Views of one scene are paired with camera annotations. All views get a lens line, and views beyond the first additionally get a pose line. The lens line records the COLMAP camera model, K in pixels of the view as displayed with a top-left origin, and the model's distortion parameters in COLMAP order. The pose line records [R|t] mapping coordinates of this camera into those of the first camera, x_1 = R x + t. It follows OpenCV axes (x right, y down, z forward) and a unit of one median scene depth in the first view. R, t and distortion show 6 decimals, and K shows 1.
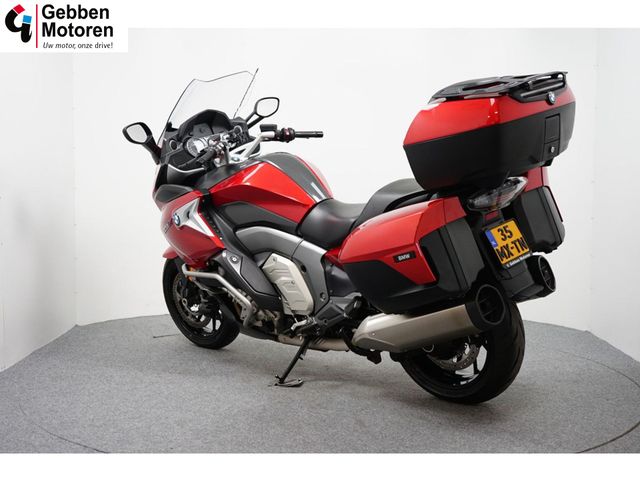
lens RADIAL K [[887.3, 0, 319.1], [0, 887.3, 241.3], [0, 0, 1]] dist [-0.106857, 0.000000]
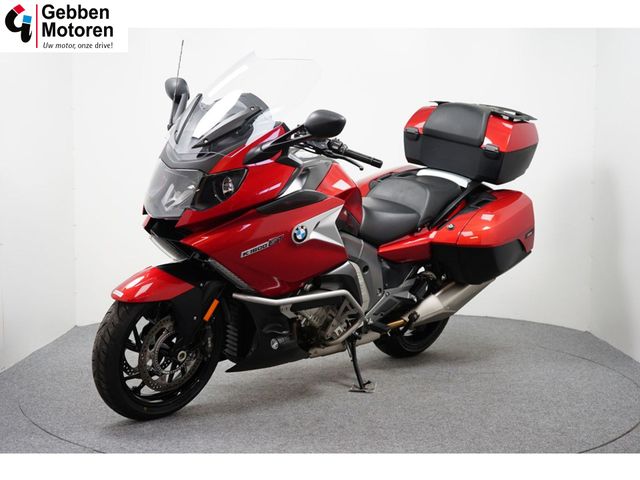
lens RADIAL K [[887.3, 0, 320.8], [0, 887.3, 239.3], [0, 0, 1]] dist [-0.106857, 0.000000]
pose [[0.042780, -0.085180, 0.995447, -1.007774], [0.078568, 0.993560, 0.081642, -0.087255], [-0.995990, 0.074718, 0.049197, 0.993811]]
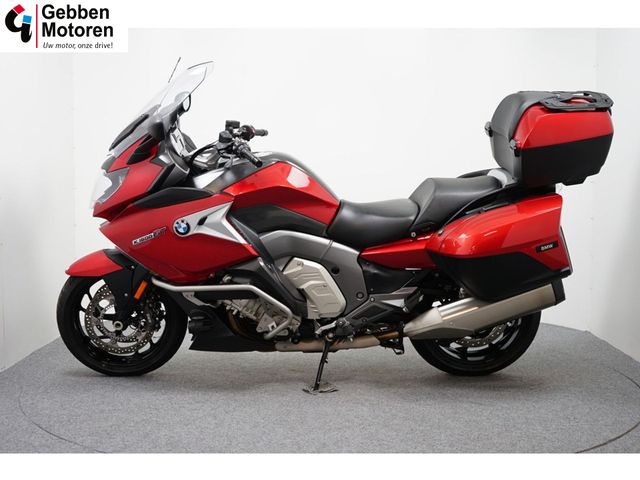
lens RADIAL K [[887.3, 0, 320.0], [0, 887.3, 239.1], [0, 0, 1]] dist [-0.106857, 0.000000]
pose [[0.731238, -0.057237, 0.679717, -0.695314], [0.055447, 0.998163, 0.024403, -0.028403], [-0.679865, 0.019844, 0.733069, 0.287943]]
